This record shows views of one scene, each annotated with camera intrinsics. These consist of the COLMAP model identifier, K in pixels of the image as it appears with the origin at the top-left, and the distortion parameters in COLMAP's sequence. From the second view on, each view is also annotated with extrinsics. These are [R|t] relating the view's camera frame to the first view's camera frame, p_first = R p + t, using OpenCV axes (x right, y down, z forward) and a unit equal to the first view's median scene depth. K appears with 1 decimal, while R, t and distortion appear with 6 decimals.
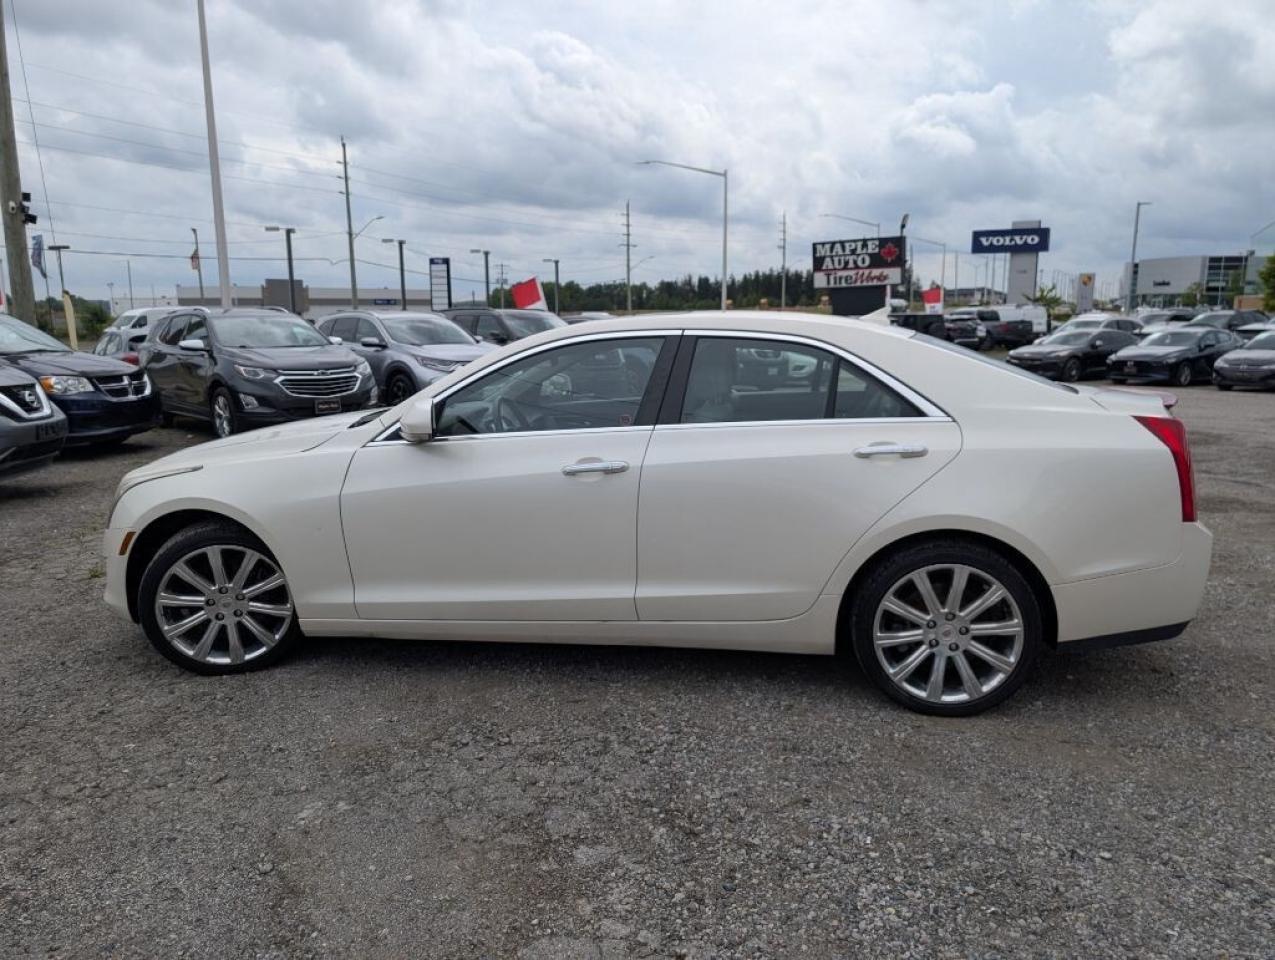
lens RADIAL K [[978.5, 0, 616.9], [0, 978.5, 481.7], [0, 0, 1]] dist [0.009703, 0.001295]
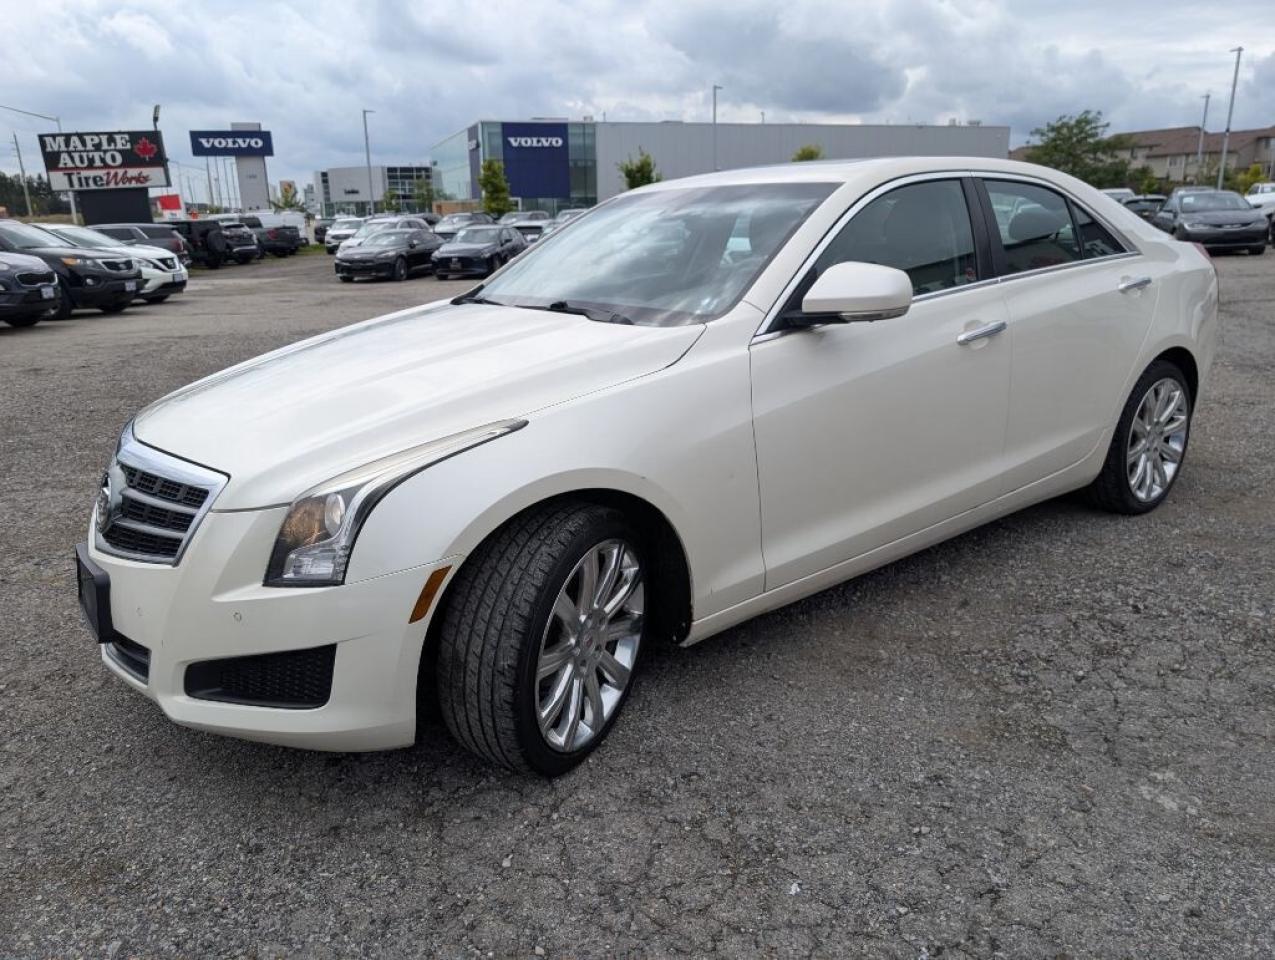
lens RADIAL K [[960.3, 0, 667.3], [0, 960.3, 489.6], [0, 0, 1]] dist [0.003982, -0.003672]
pose [[0.659034, -0.221838, 0.718652, -0.097252], [0.150562, 0.975083, 0.162923, -0.006690], [-0.736888, 0.000830, 0.676014, 0.073113]]
